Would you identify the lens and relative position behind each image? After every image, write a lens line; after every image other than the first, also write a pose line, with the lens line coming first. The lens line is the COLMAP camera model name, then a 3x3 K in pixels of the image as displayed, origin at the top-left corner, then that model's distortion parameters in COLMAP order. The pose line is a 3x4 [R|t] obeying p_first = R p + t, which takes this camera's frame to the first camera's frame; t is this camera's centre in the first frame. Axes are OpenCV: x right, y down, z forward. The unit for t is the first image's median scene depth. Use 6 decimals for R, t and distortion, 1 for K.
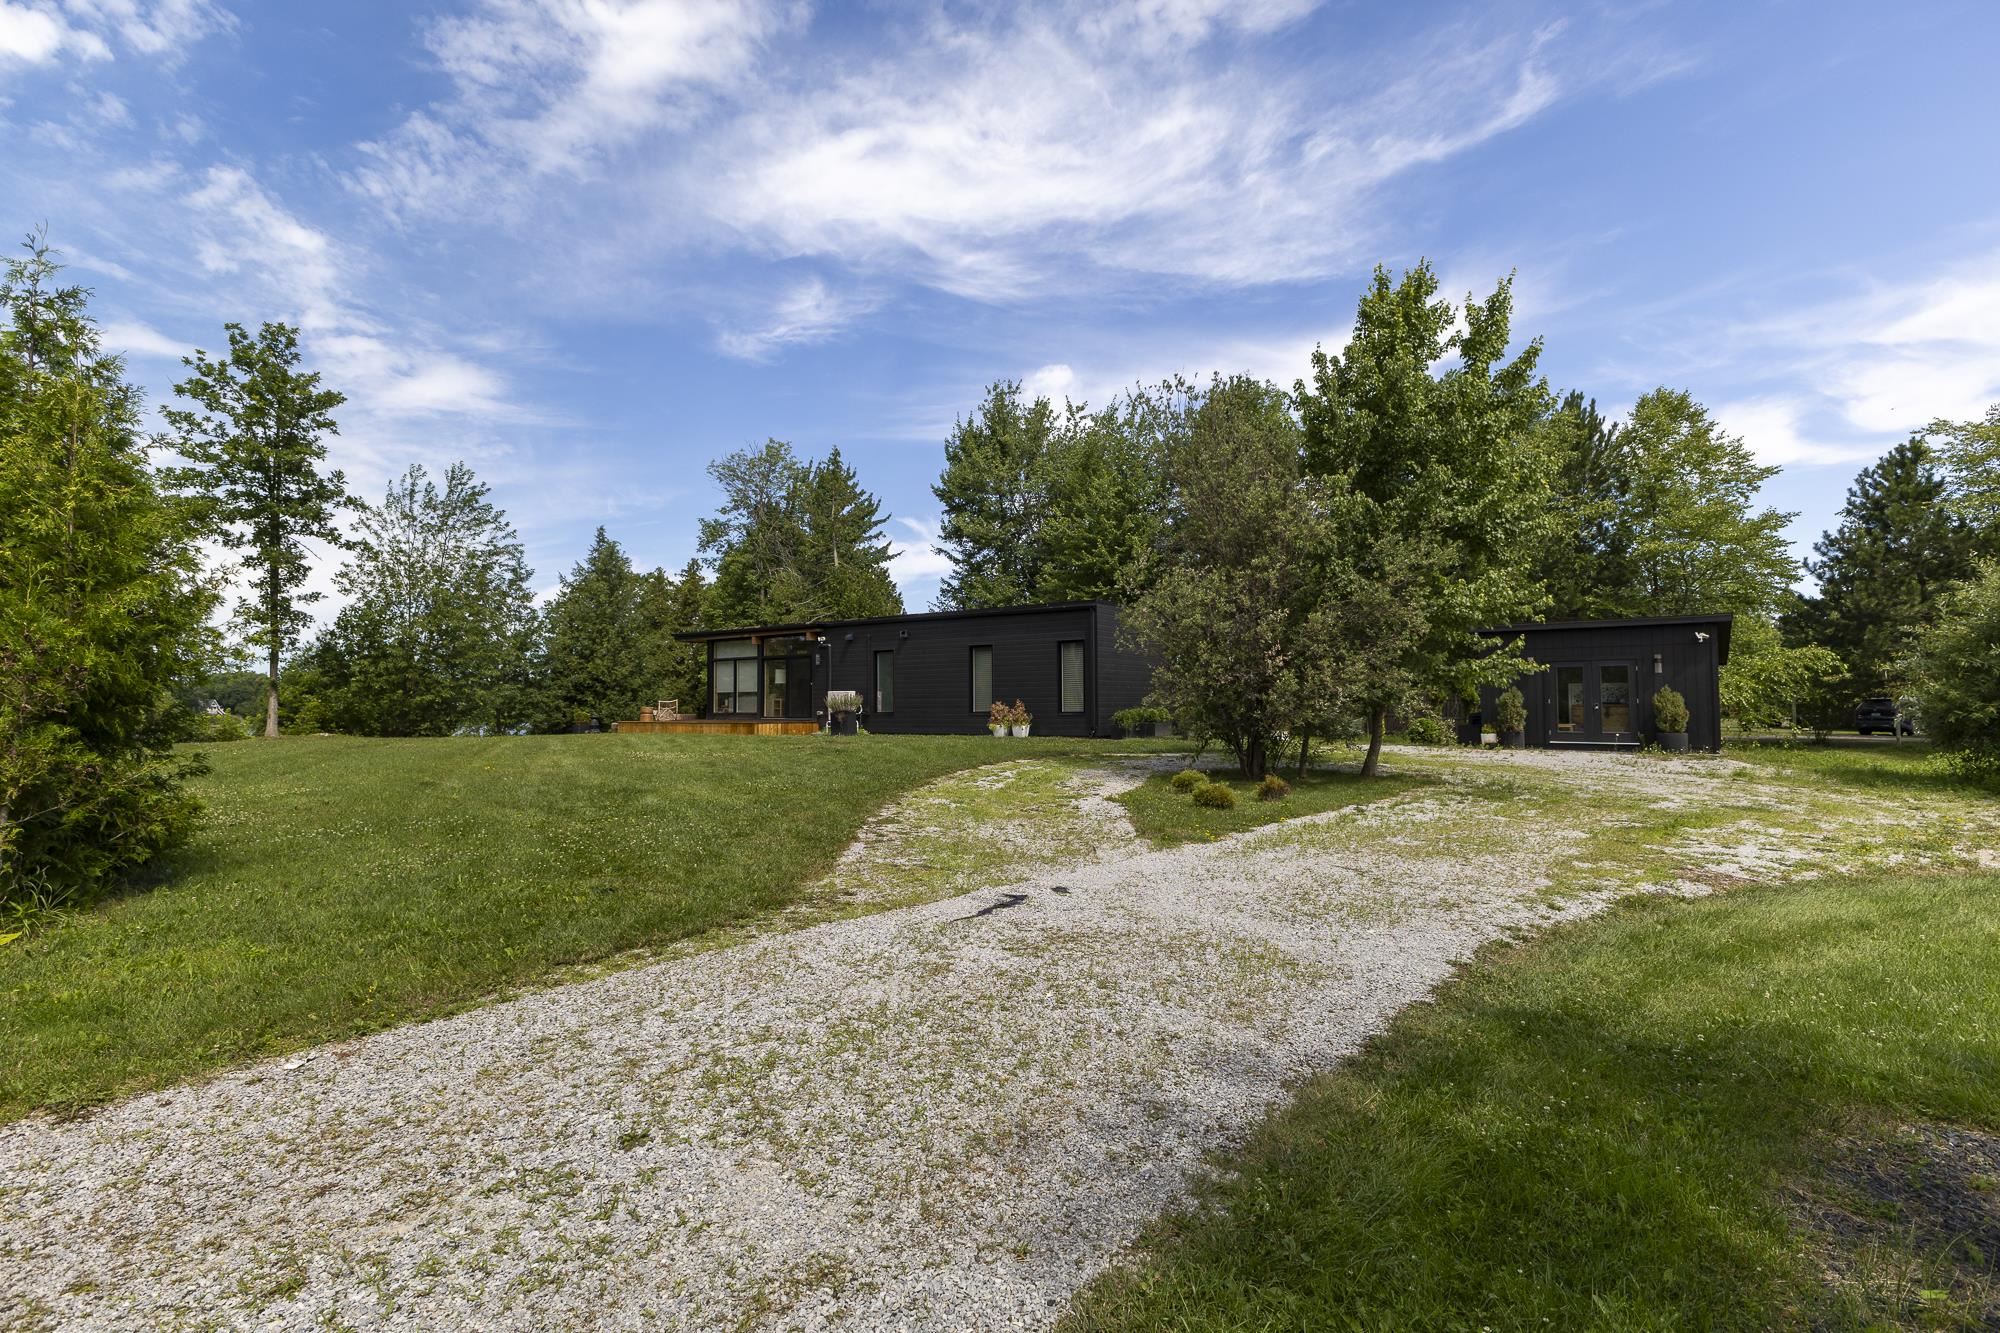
lens RADIAL K [[921.3, 0, 1001.4], [0, 921.3, 663.5], [0, 0, 1]] dist [-0.000797, -0.000001]
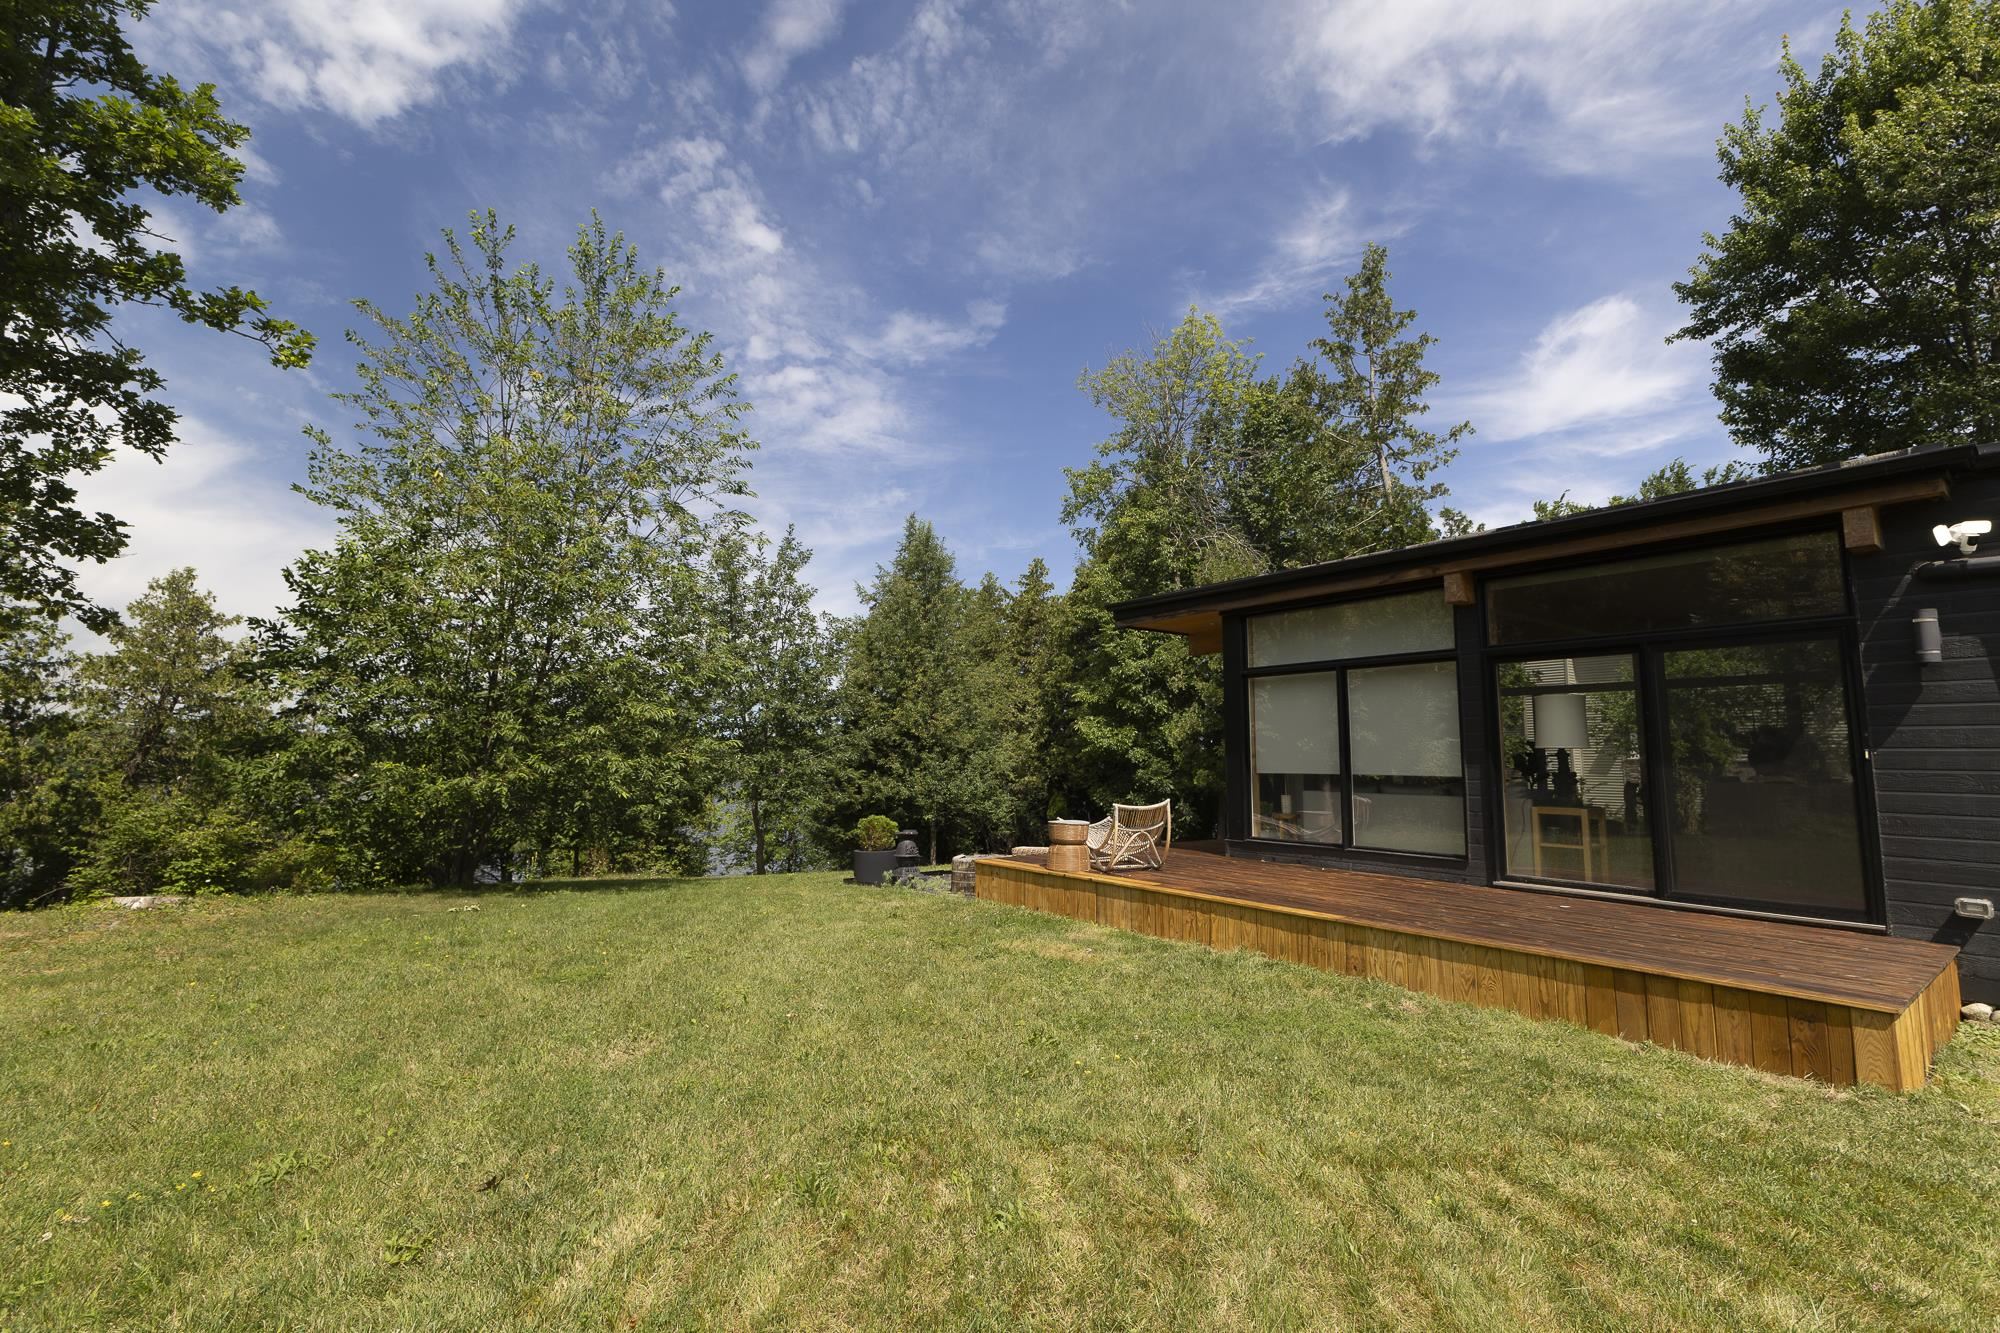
lens RADIAL K [[849.1, 0, 998.3], [0, 849.1, 664.3], [0, 0, 1]] dist [0.002007, 0.000437]
pose [[0.954726, -0.021268, -0.296727, -0.206782], [0.001033, 0.997672, -0.068185, 0.009329], [0.297486, 0.064792, 0.952525, 0.464313]]
